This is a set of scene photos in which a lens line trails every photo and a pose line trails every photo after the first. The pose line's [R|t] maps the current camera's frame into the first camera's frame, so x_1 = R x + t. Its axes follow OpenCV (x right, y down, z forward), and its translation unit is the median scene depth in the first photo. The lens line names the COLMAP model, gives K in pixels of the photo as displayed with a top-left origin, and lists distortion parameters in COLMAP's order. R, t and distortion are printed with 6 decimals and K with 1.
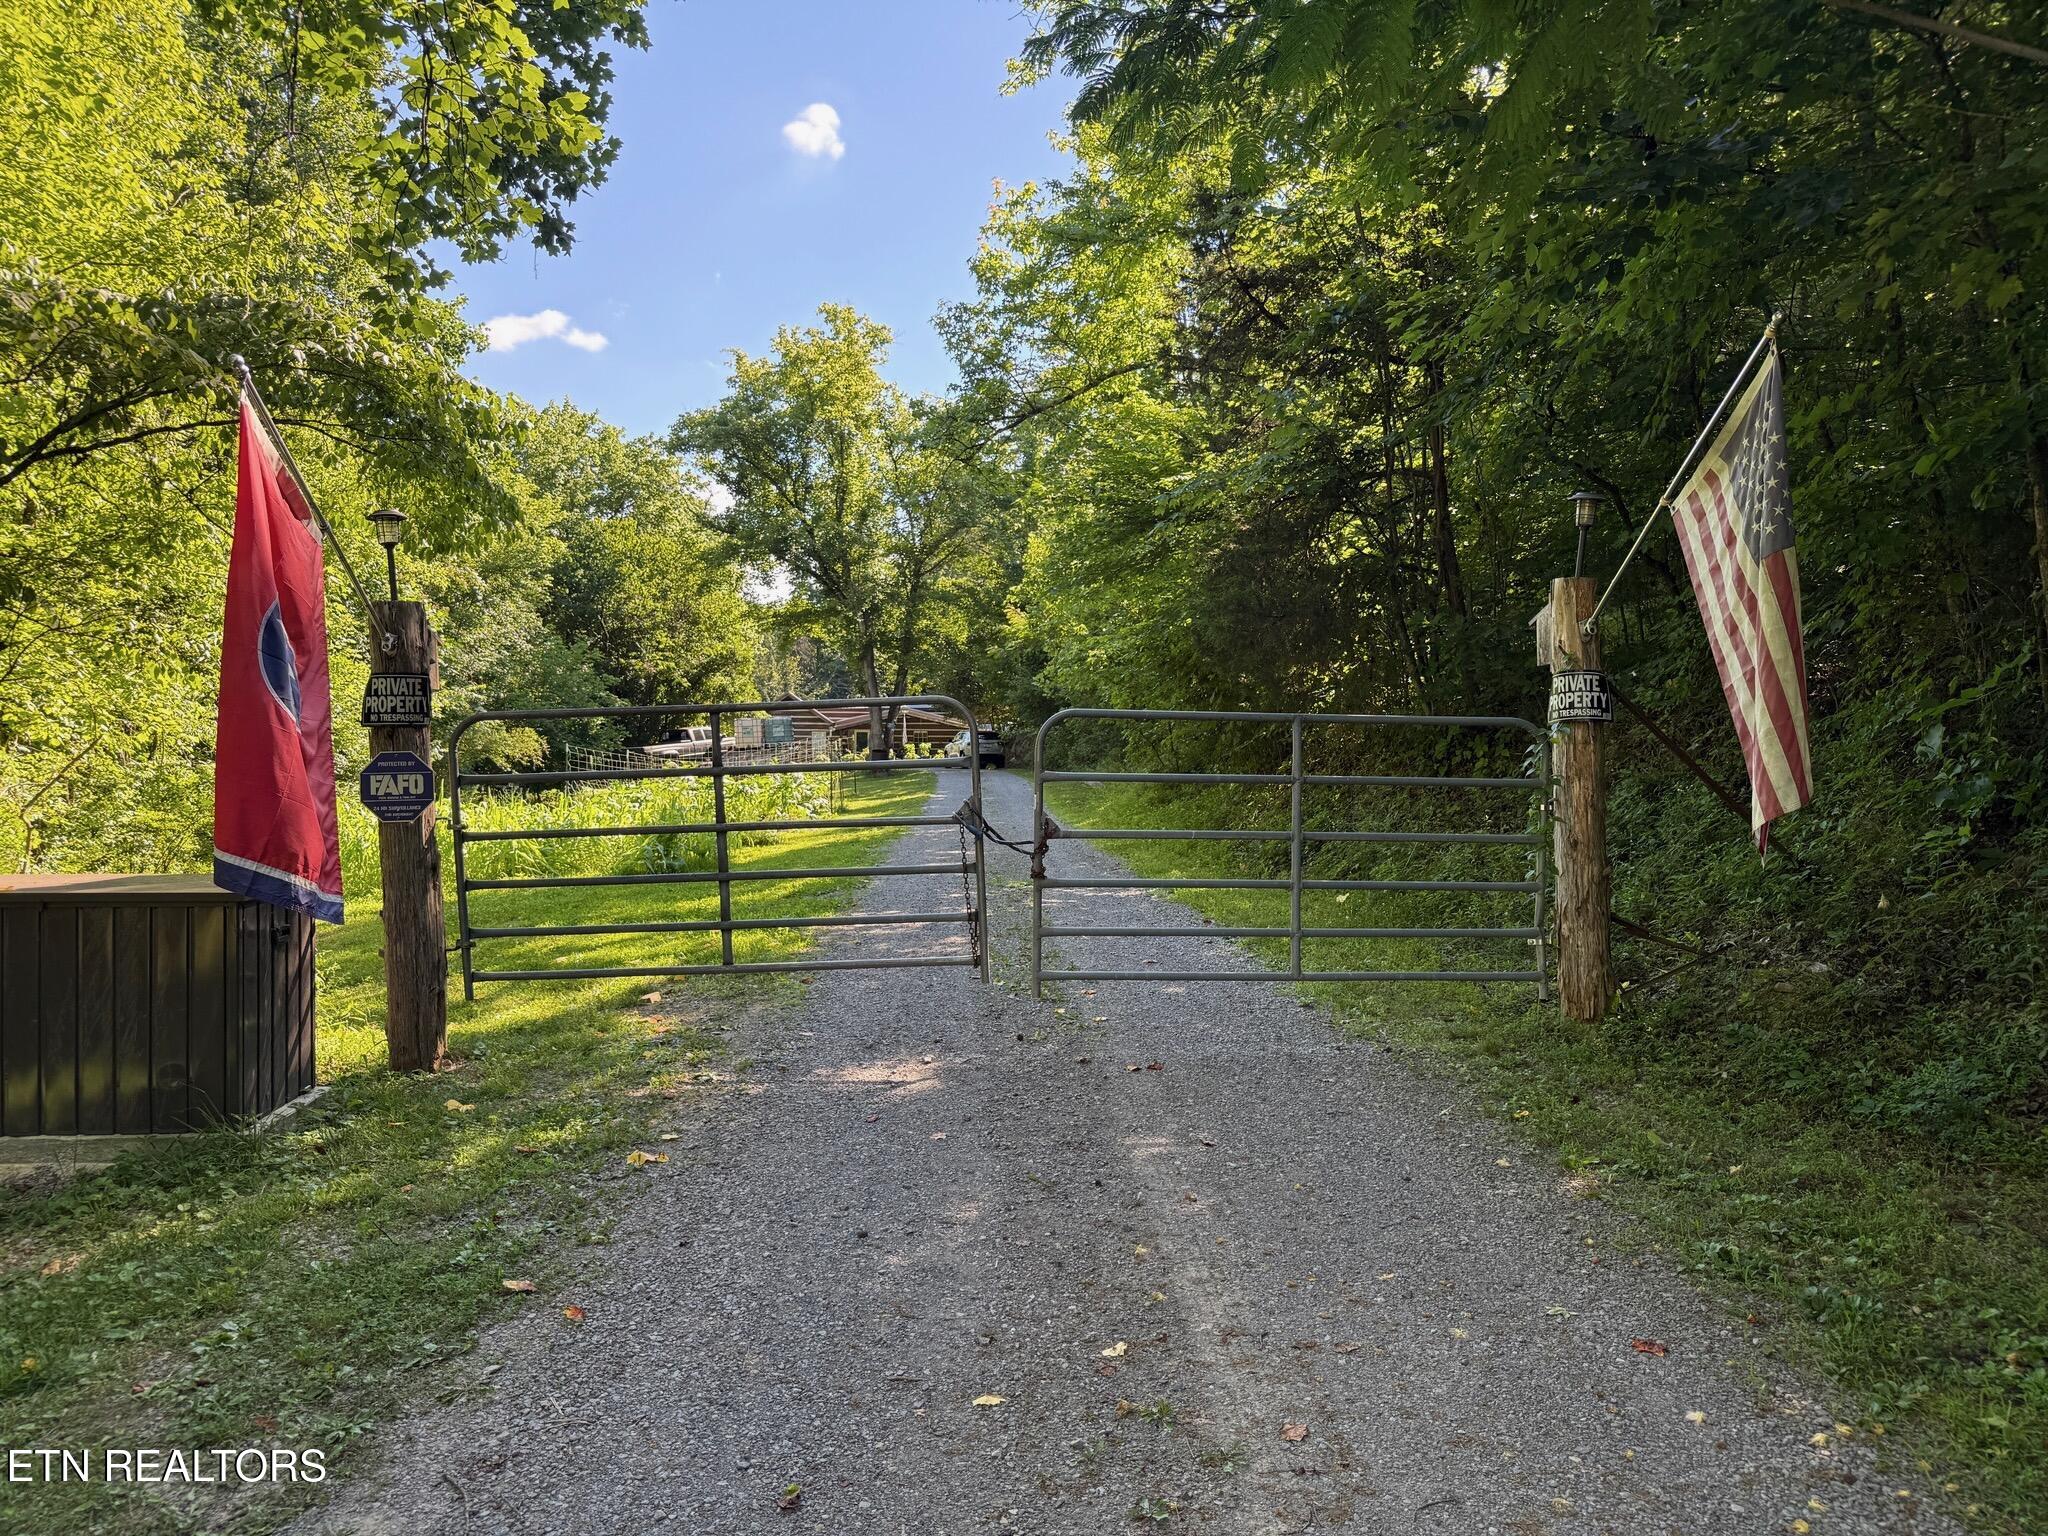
lens RADIAL K [[1434.1, 0, 1016.4], [0, 1434.1, 772.1], [0, 0, 1]] dist [0.048498, -0.053270]
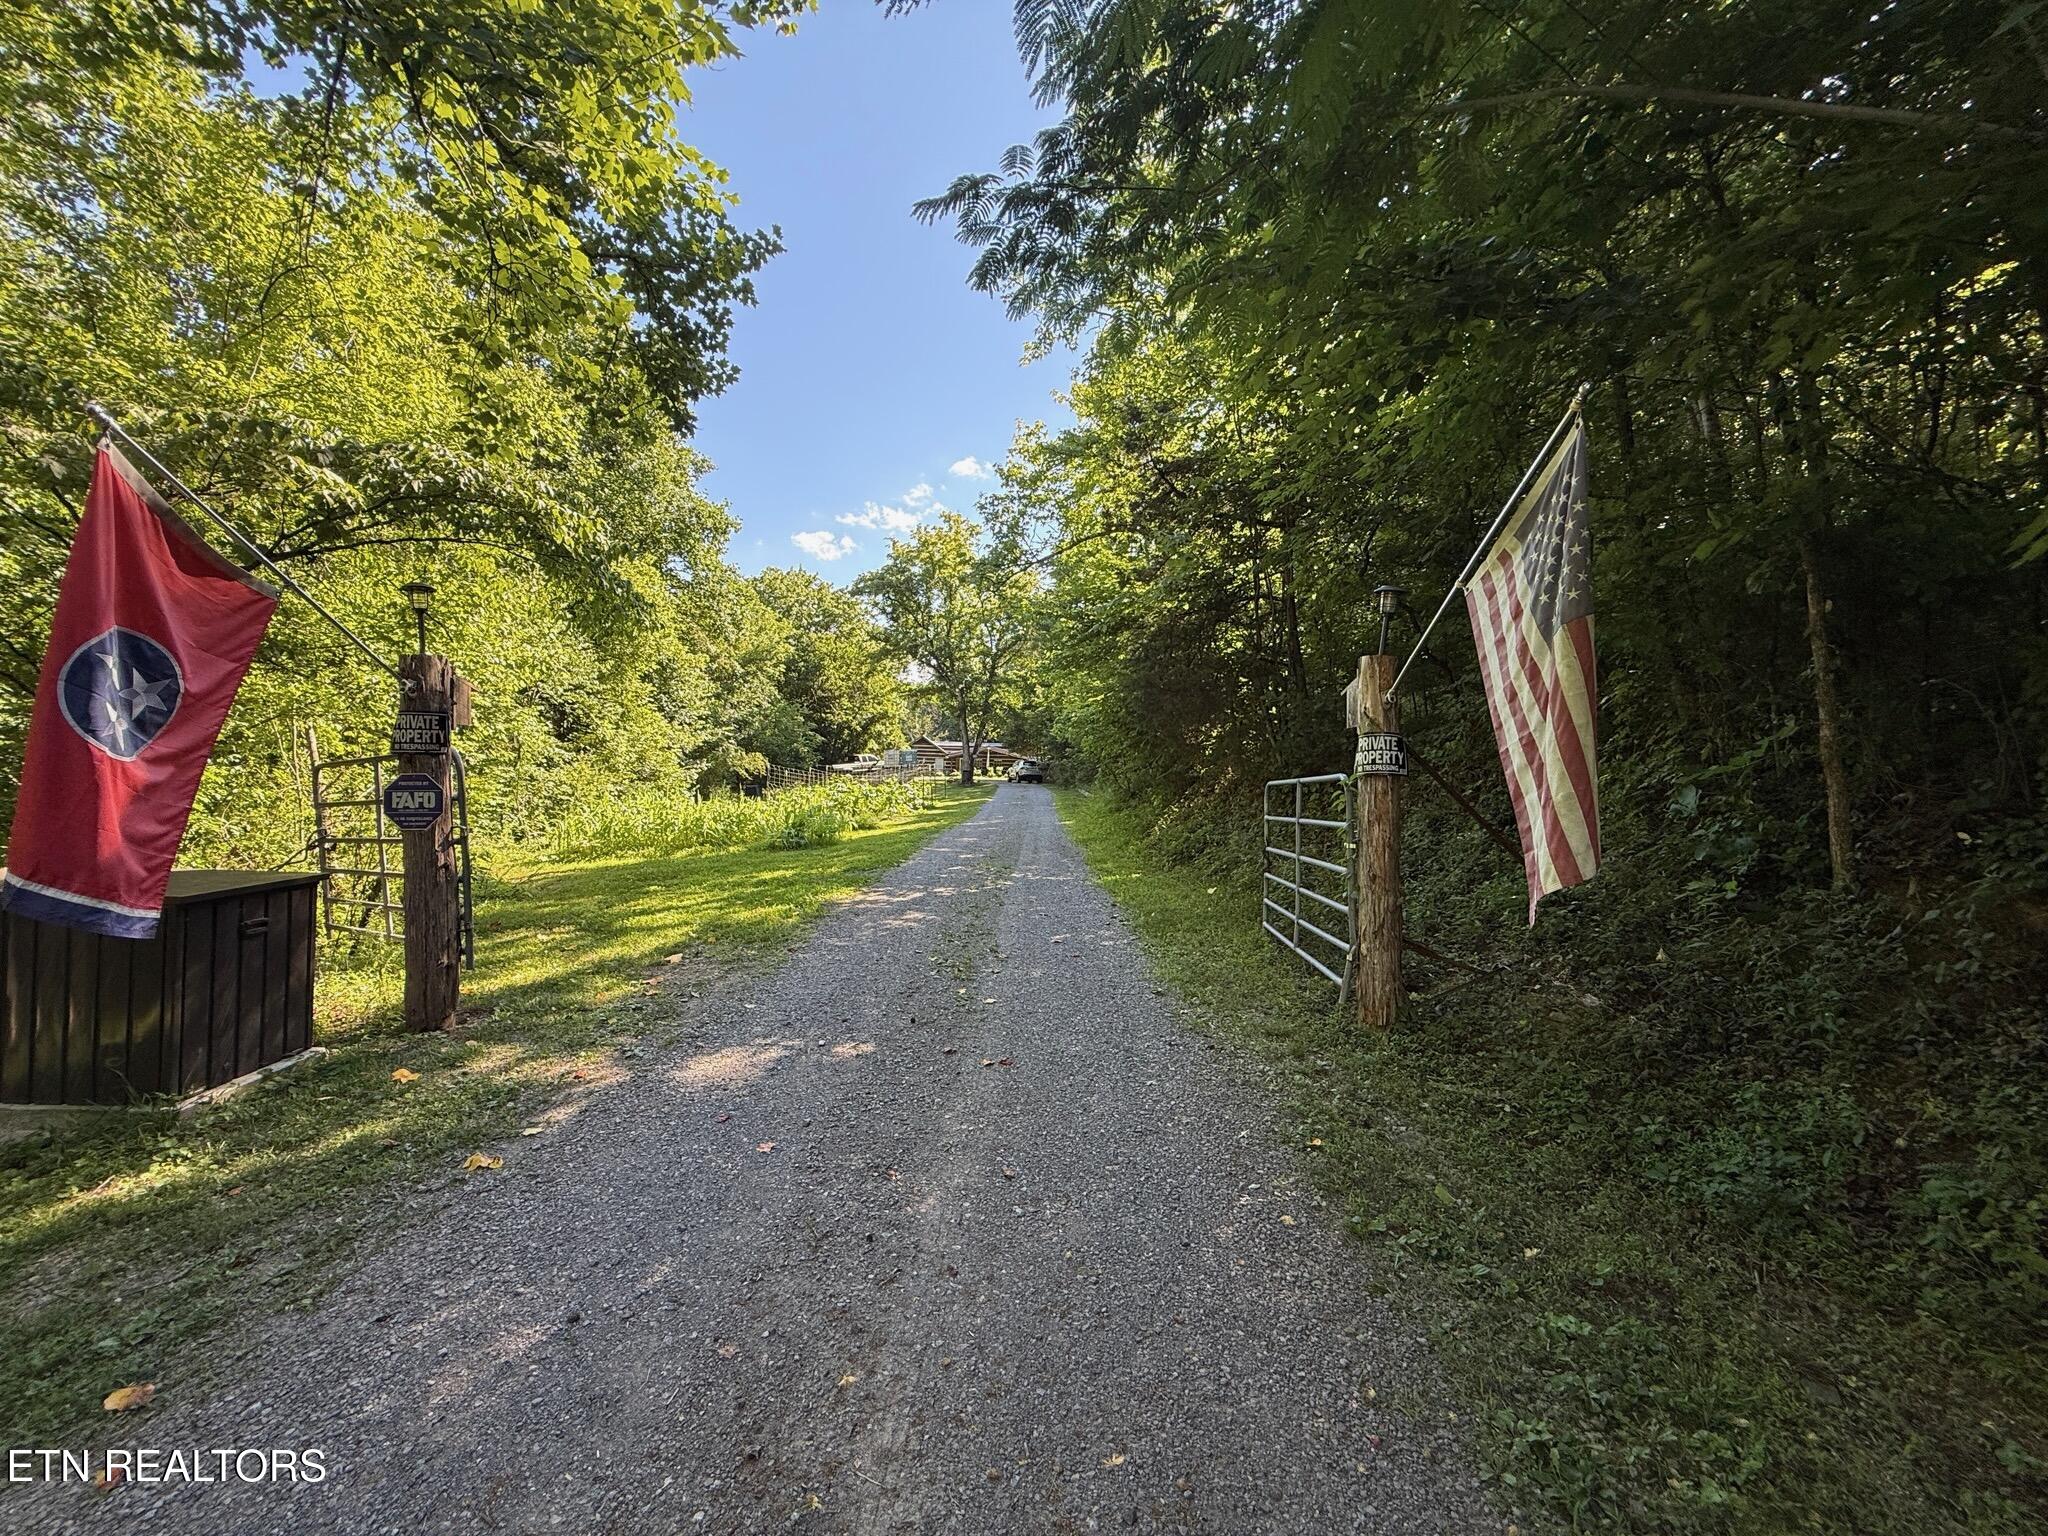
lens RADIAL K [[812.5, 0, 1019.4], [0, 812.5, 763.2], [0, 0, 1]] dist [-0.001606, 0.001312]
pose [[0.998252, 0.026292, -0.052926, 0.046328], [-0.027597, 0.999329, -0.024080, -0.007325], [0.052258, 0.025498, 0.998308, 0.113394]]
